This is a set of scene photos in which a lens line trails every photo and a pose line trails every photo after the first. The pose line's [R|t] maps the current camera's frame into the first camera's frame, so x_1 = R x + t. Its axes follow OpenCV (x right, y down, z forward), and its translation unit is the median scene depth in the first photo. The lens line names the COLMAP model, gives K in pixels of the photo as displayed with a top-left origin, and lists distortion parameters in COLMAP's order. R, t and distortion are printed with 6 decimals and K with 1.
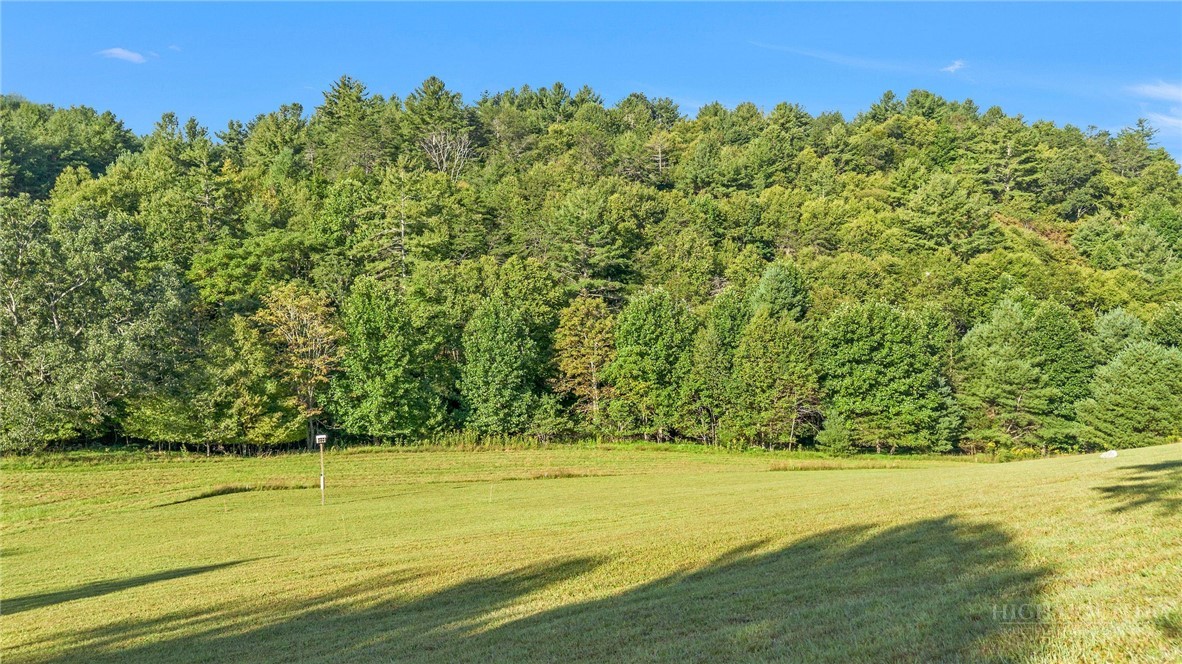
lens RADIAL K [[817.8, 0, 591.0], [0, 817.8, 332.0], [0, 0, 1]] dist [0.094777, -0.101792]
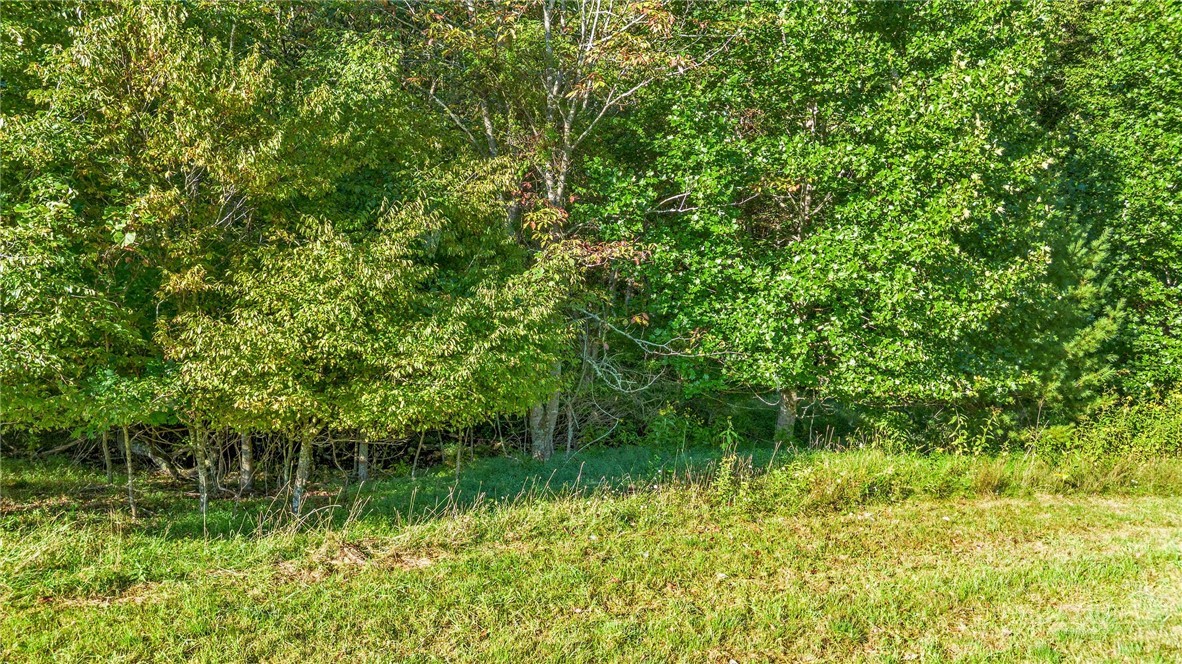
lens RADIAL K [[817.8, 0, 591.0], [0, 817.8, 332.0], [0, 0, 1]] dist [0.094777, -0.101792]
pose [[0.991857, 0.013987, -0.126586, -0.280825], [-0.009273, 0.999244, 0.037756, 0.094825], [0.127019, -0.036275, 0.991237, 0.736083]]
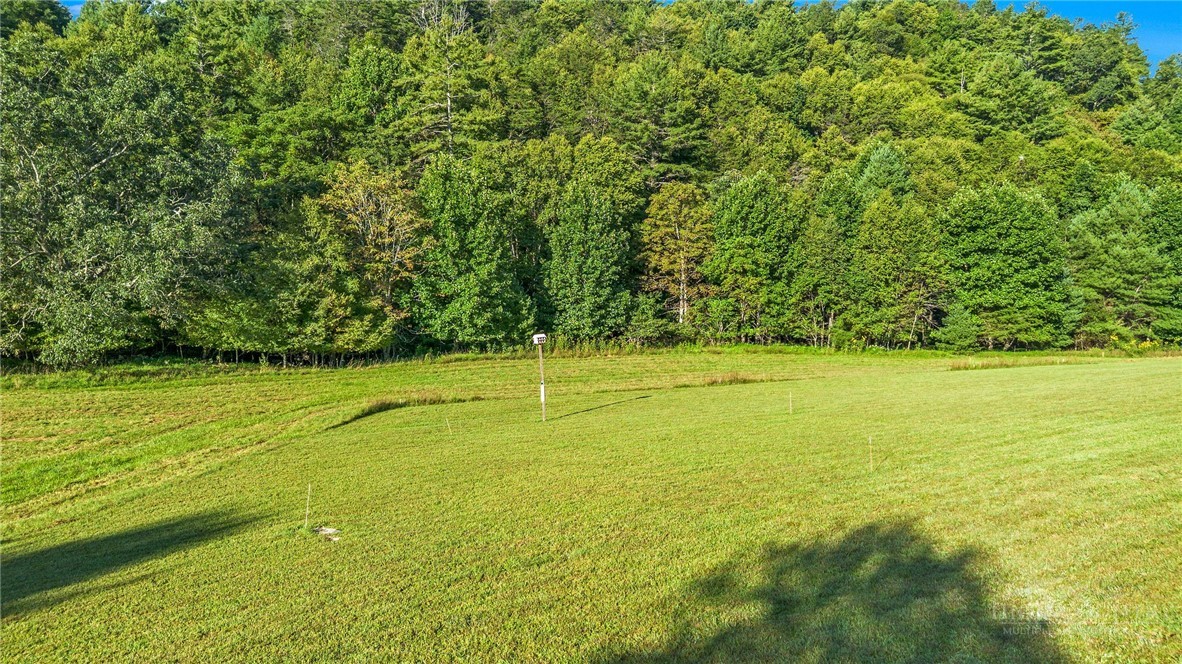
lens RADIAL K [[817.8, 0, 591.0], [0, 817.8, 332.0], [0, 0, 1]] dist [0.094777, -0.101792]
pose [[0.994925, -0.018395, 0.098927, -0.199802], [0.007563, 0.994038, 0.108776, 0.021792], [-0.100338, -0.107475, 0.989132, 0.128612]]
